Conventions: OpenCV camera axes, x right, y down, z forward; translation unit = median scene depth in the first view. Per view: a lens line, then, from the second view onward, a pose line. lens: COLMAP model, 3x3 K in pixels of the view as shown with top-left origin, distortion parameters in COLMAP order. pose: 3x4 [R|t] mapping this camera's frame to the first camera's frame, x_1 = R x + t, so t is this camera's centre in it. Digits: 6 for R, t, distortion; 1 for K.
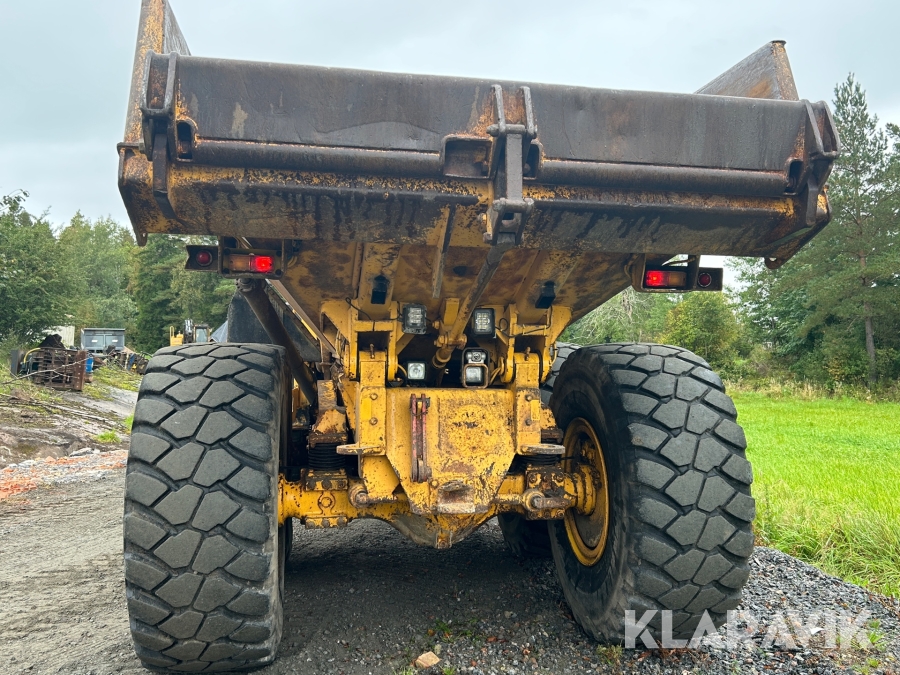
lens RADIAL K [[816.8, 0, 450.0], [0, 816.8, 337.5], [0, 0, 1]] dist [0.148288, -0.335471]
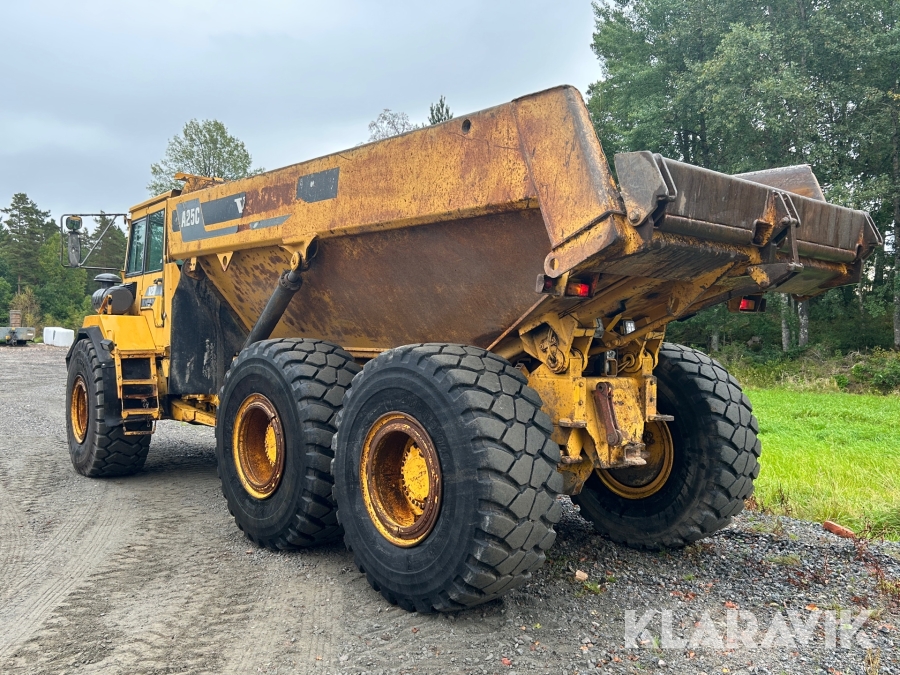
lens RADIAL K [[816.8, 0, 450.0], [0, 816.8, 337.5], [0, 0, 1]] dist [0.148288, -0.335471]
pose [[0.848684, 0.004004, 0.528885, -0.968466], [-0.017935, 0.999614, 0.021212, -0.030064], [-0.528596, -0.027488, 0.848429, -0.036718]]
